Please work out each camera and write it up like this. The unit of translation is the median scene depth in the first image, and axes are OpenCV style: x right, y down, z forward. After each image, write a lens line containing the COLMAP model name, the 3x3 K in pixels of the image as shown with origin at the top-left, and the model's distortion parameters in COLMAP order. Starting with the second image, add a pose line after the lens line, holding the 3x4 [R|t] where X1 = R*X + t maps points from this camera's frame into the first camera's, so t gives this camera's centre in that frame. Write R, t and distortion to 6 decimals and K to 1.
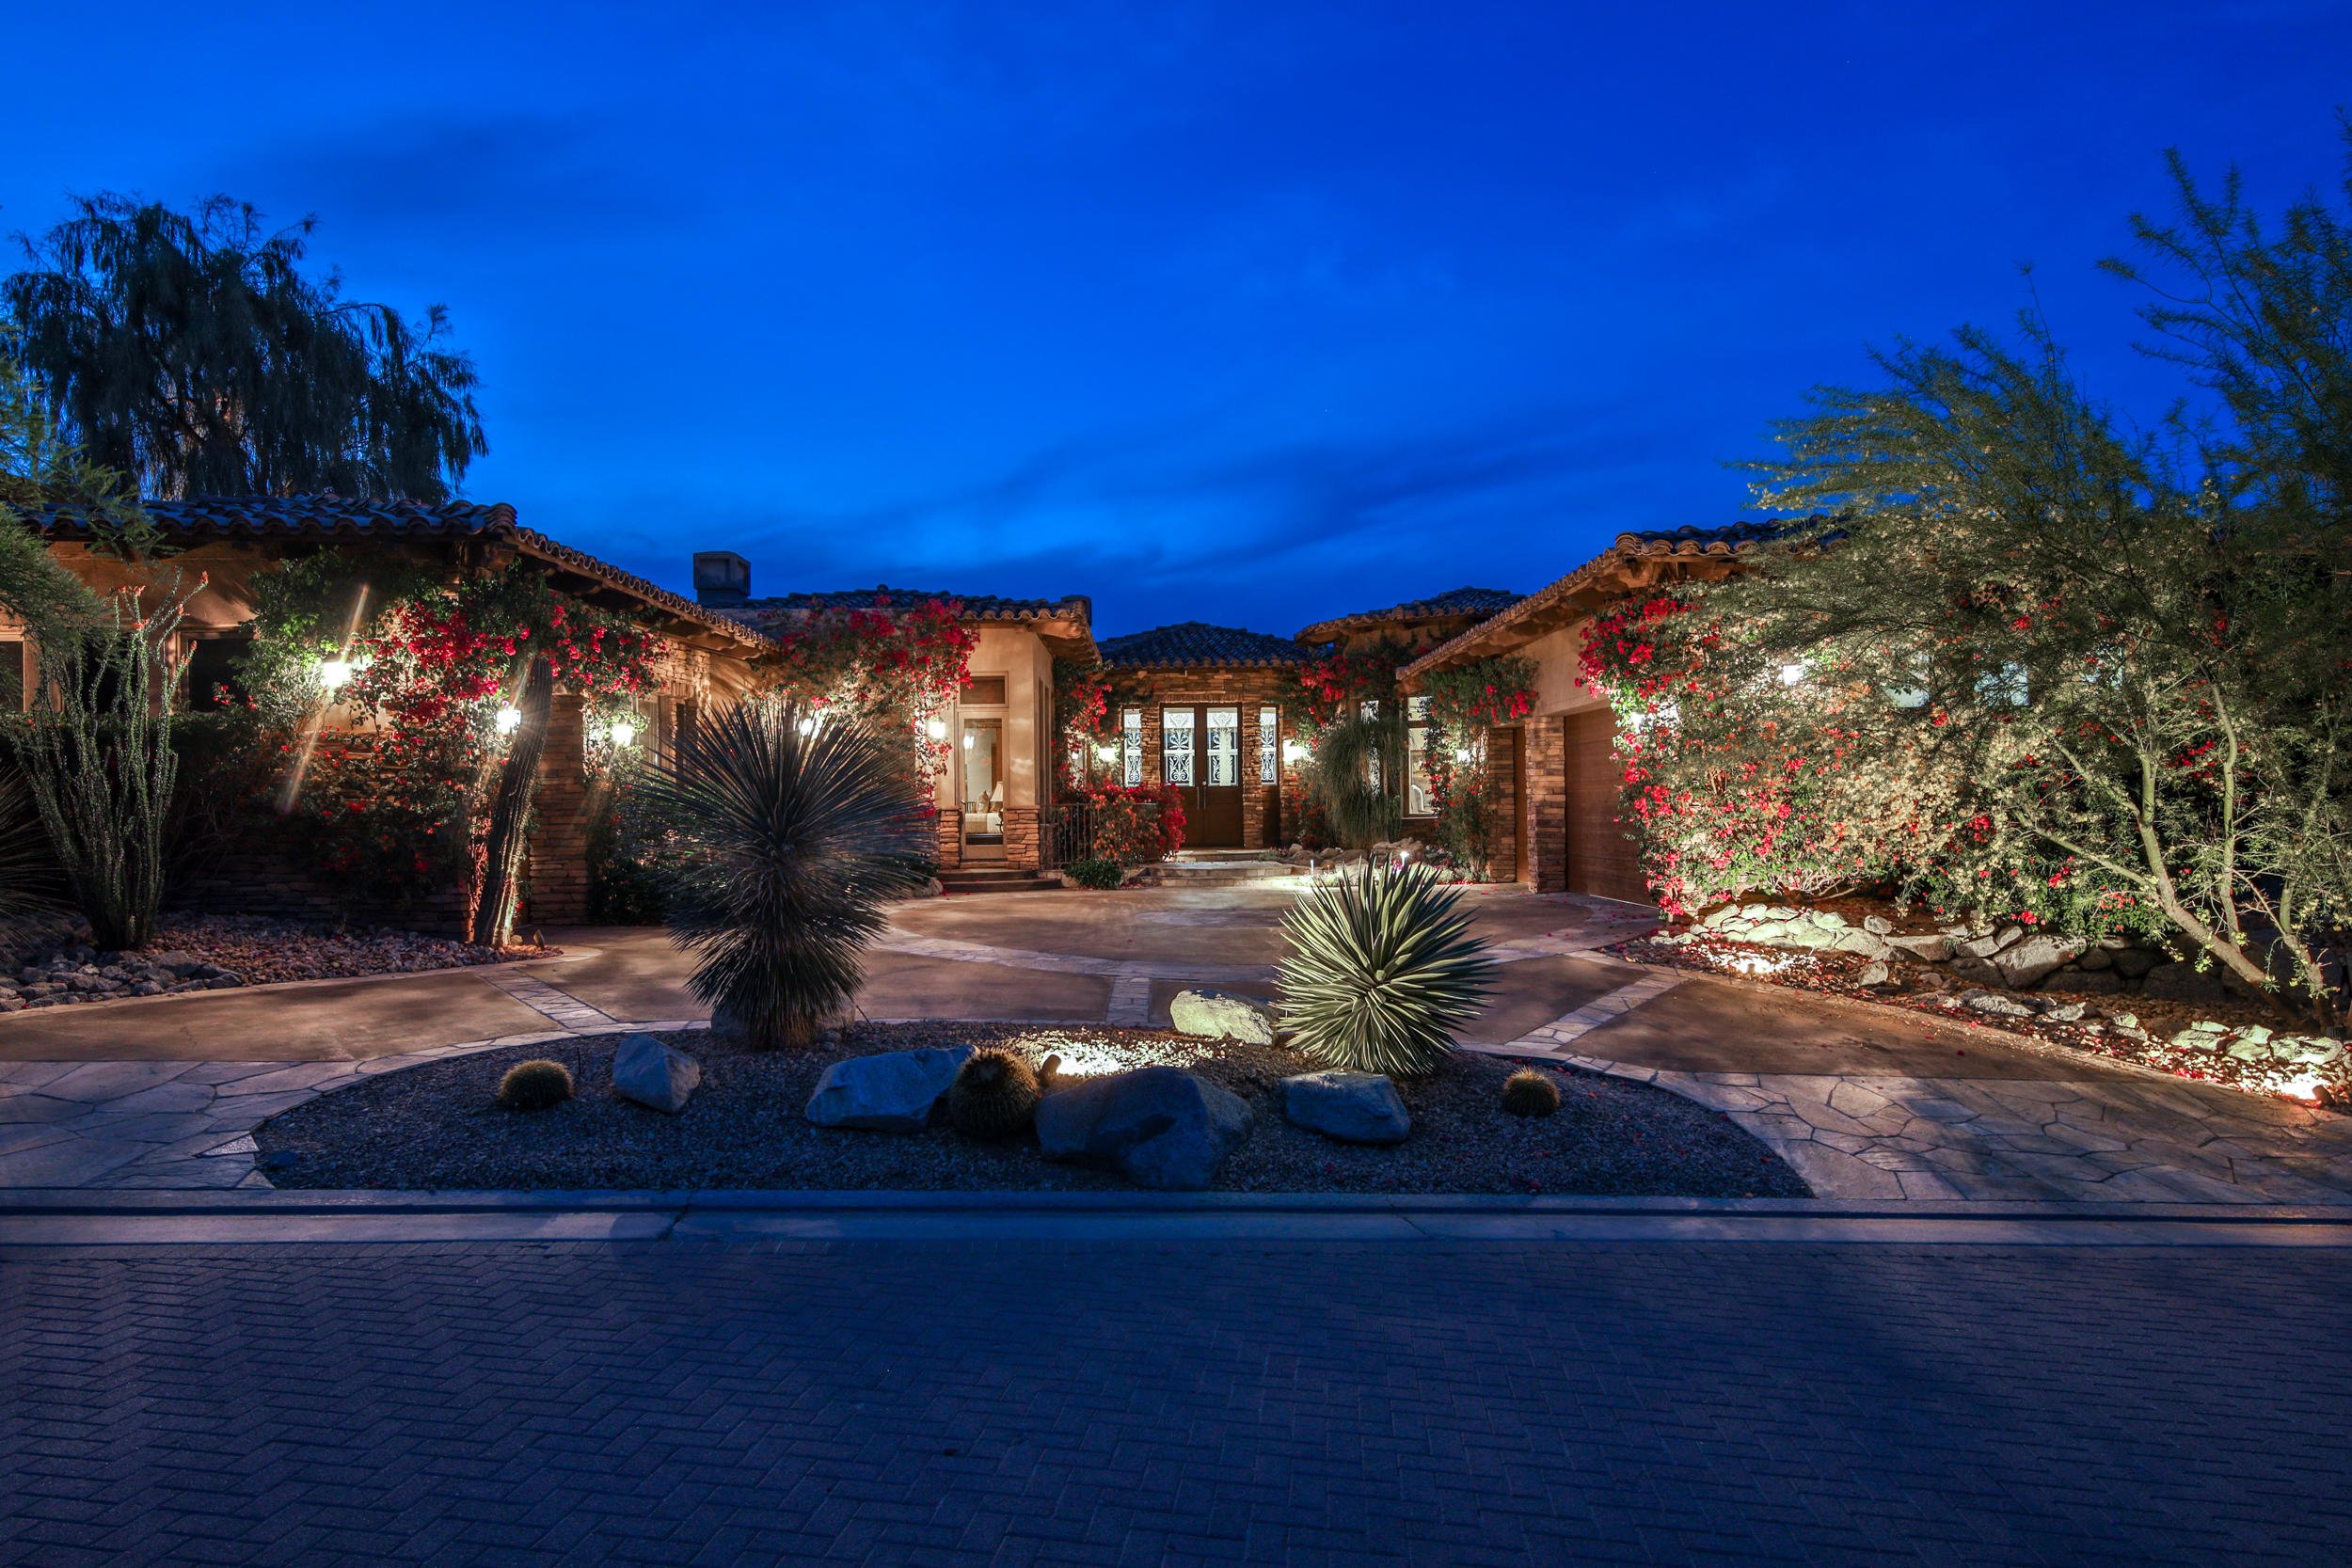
lens RADIAL K [[1430.7, 0, 1184.5], [0, 1430.7, 804.6], [0, 0, 1]] dist [0.015475, -0.002777]
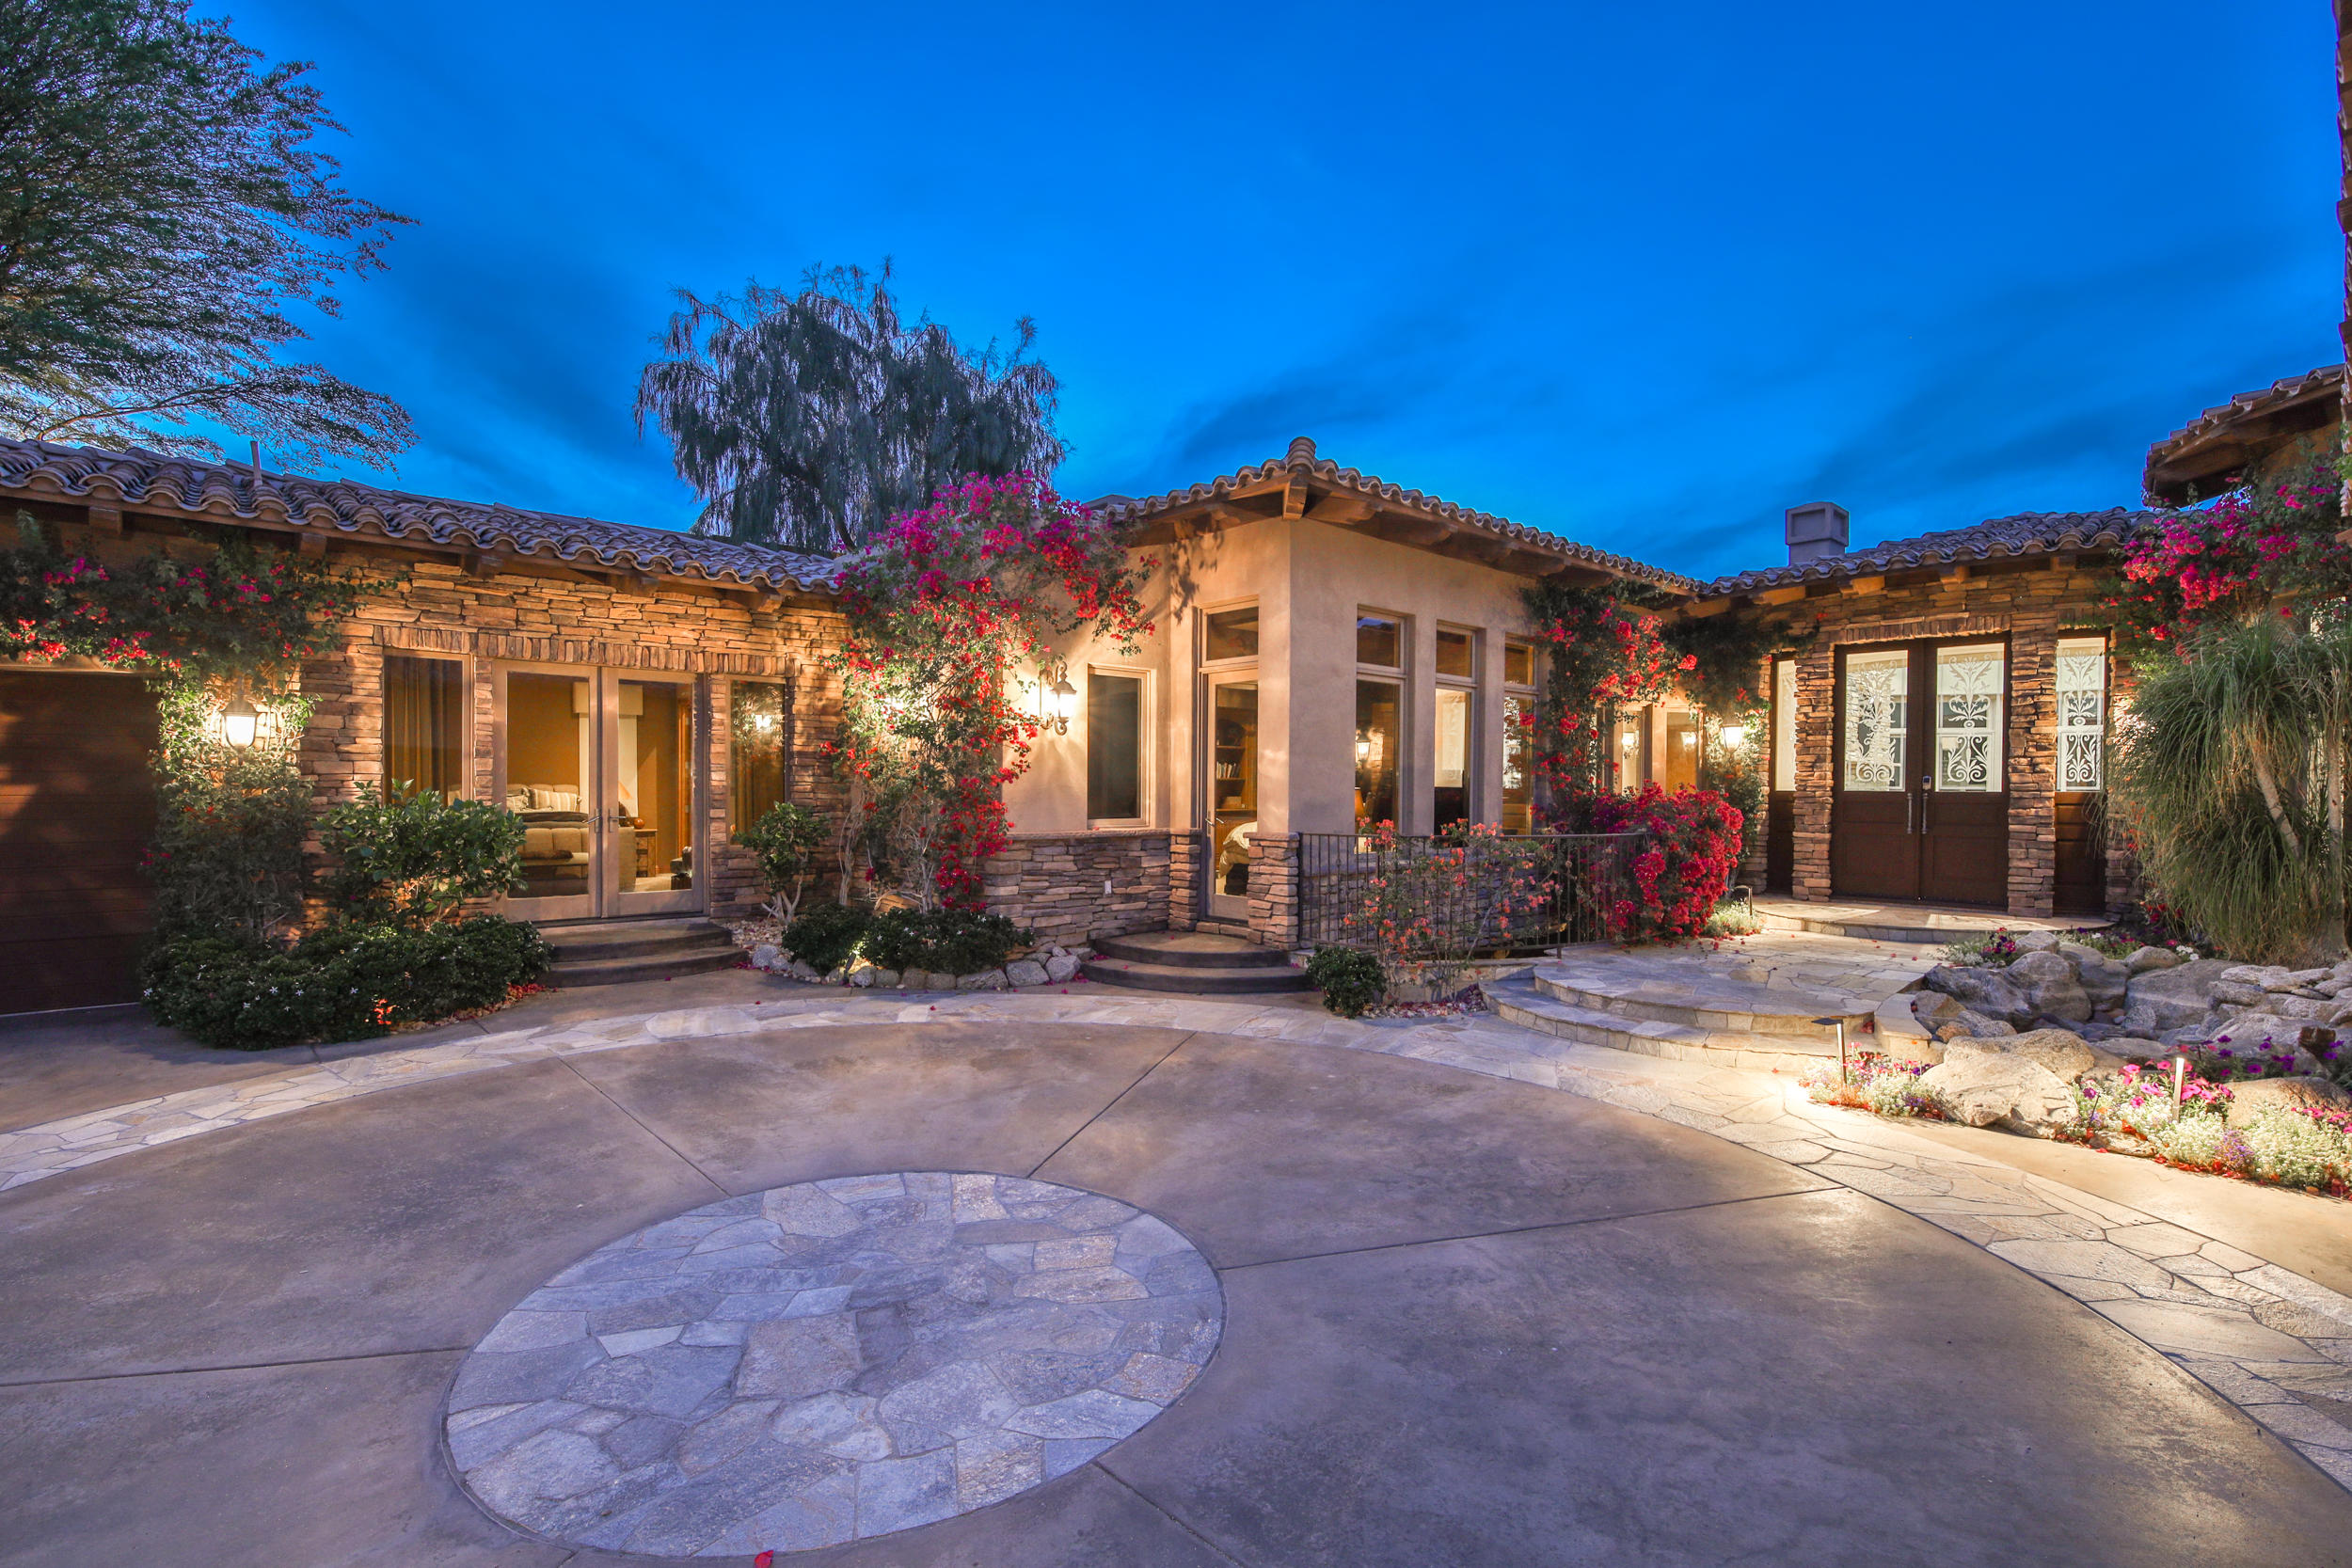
lens RADIAL K [[1077.2, 0, 1177.7], [0, 1077.2, 800.3], [0, 0, 1]] dist [0.000368, -0.010762]
pose [[0.658061, 0.024963, -0.752551, 0.203773], [-0.010729, 0.999660, 0.023779, -0.024687], [0.752888, -0.007574, 0.658105, 0.778765]]
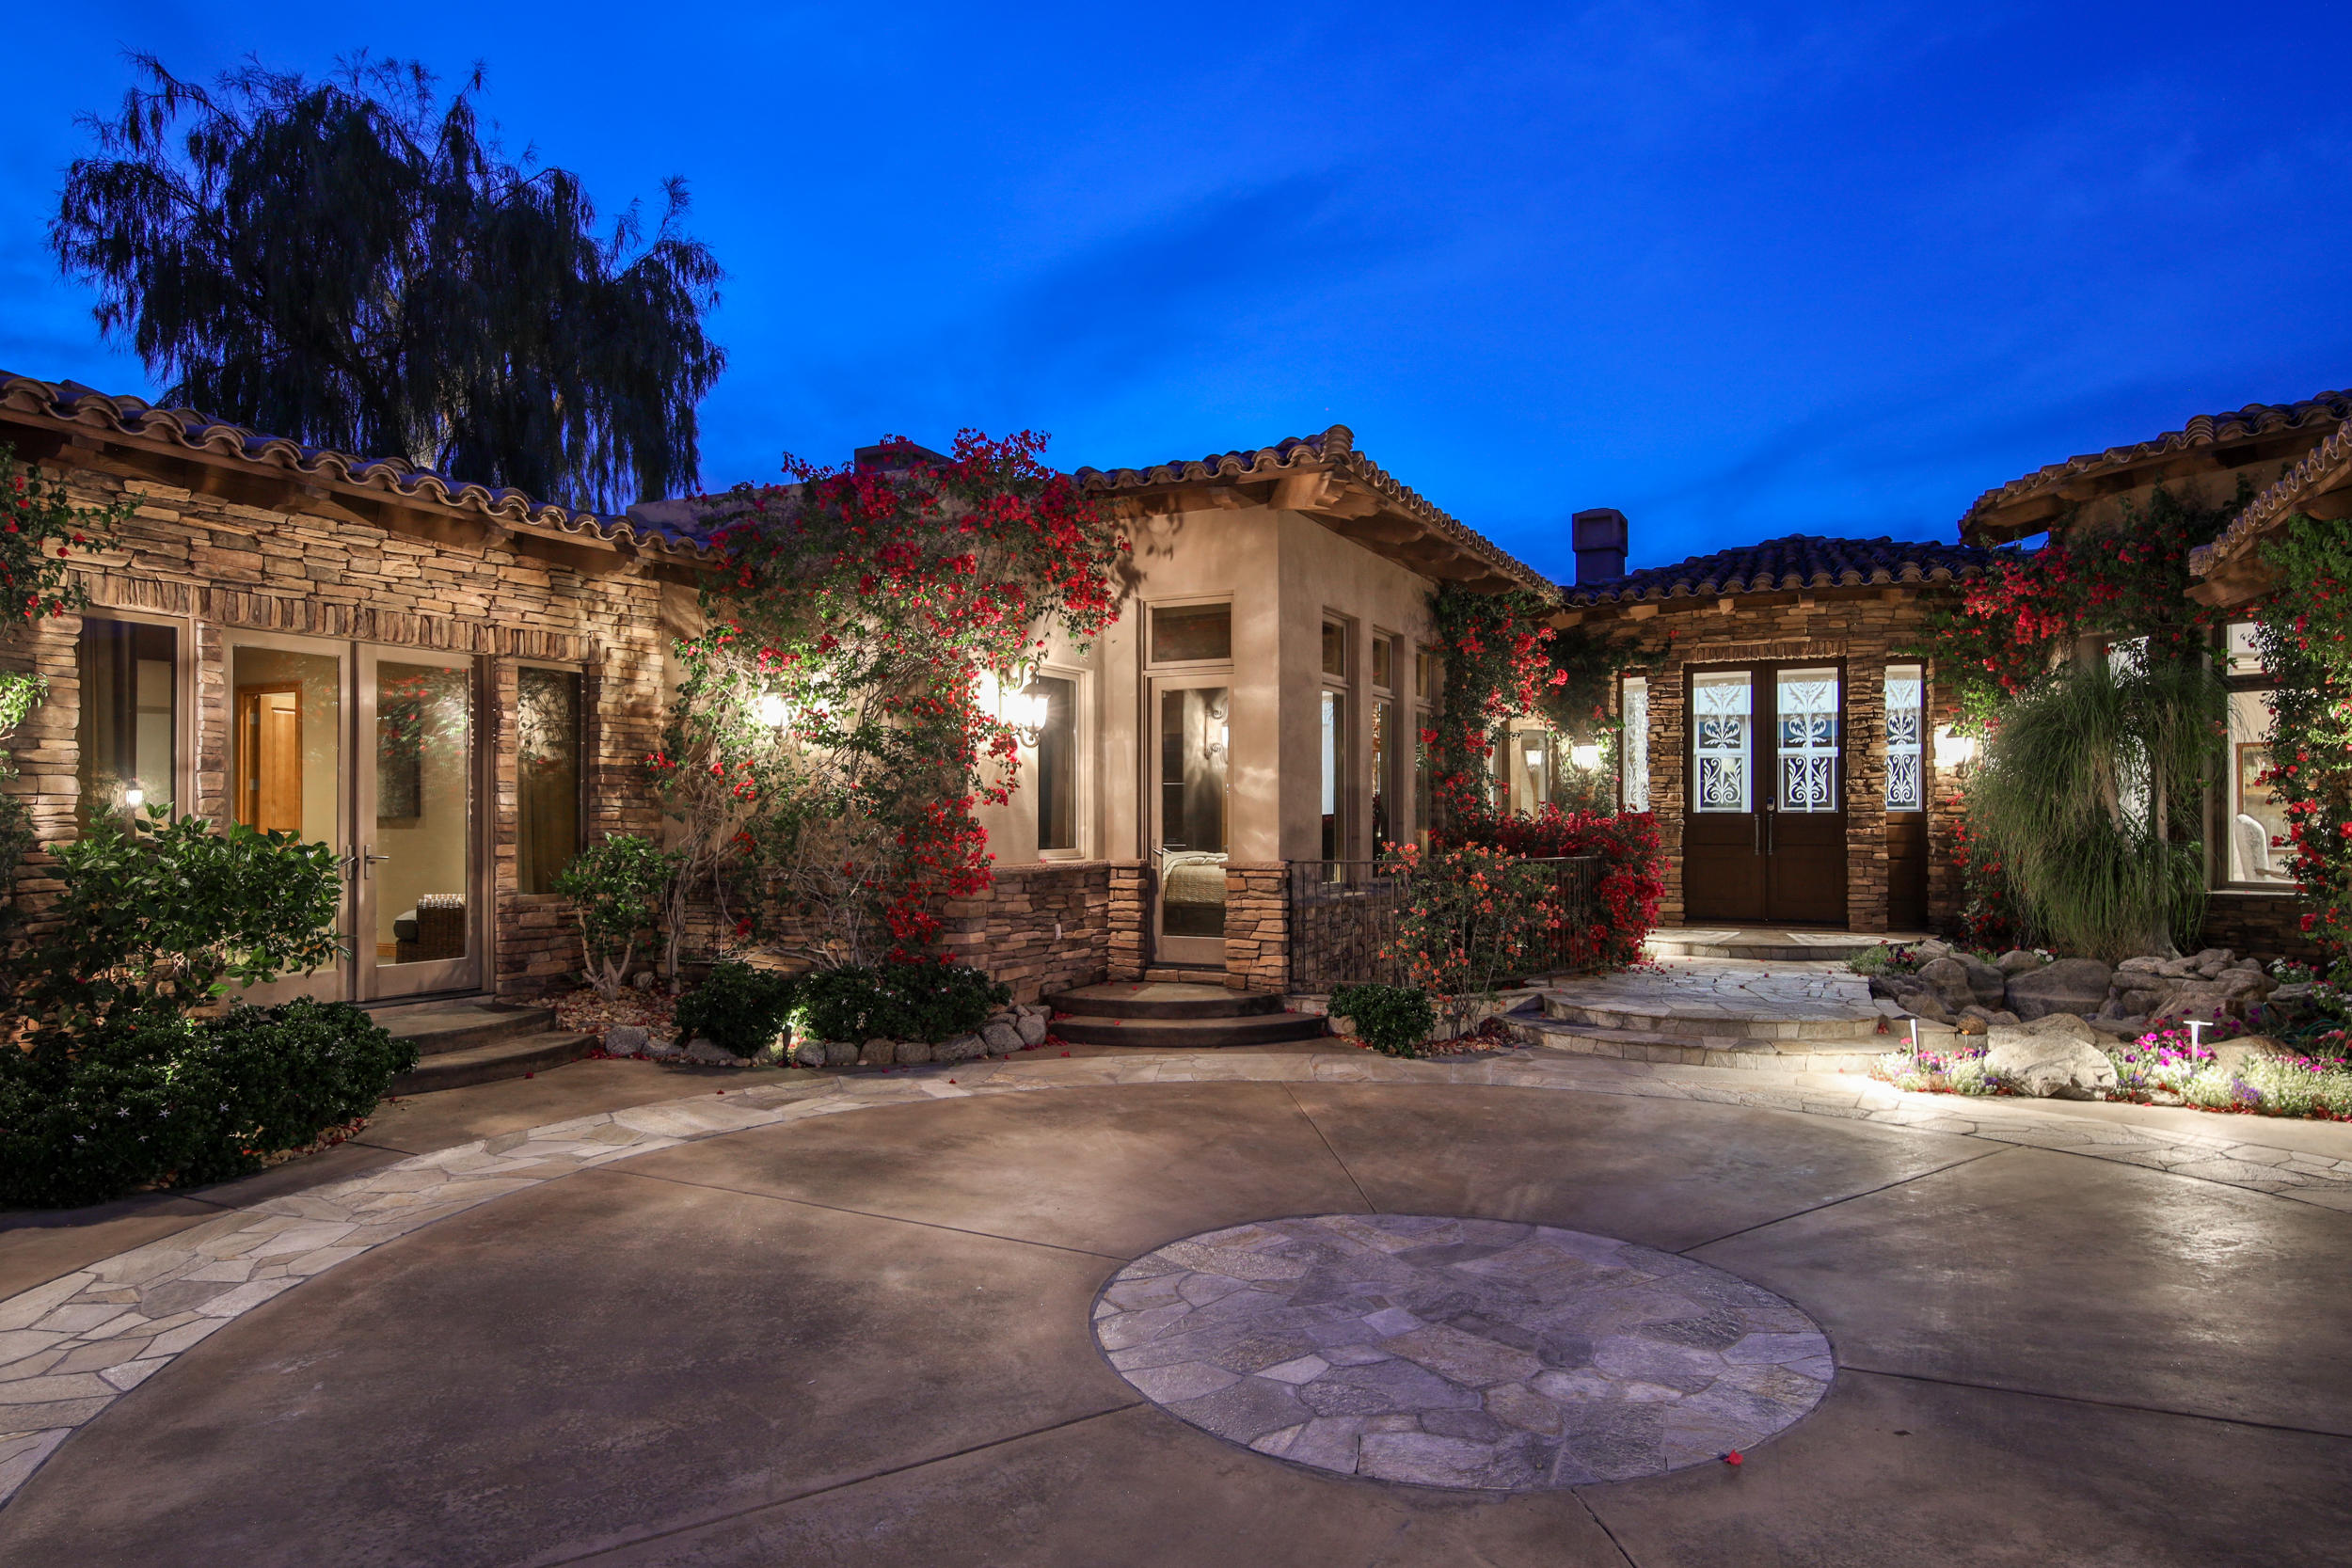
lens RADIAL K [[1430.7, 0, 1184.5], [0, 1430.7, 804.6], [0, 0, 1]] dist [0.015475, -0.002777]
pose [[0.885947, 0.006377, -0.463742, 0.105673], [-0.007706, 0.999970, -0.000972, -0.020807], [0.463722, 0.004435, 0.885970, 0.618662]]
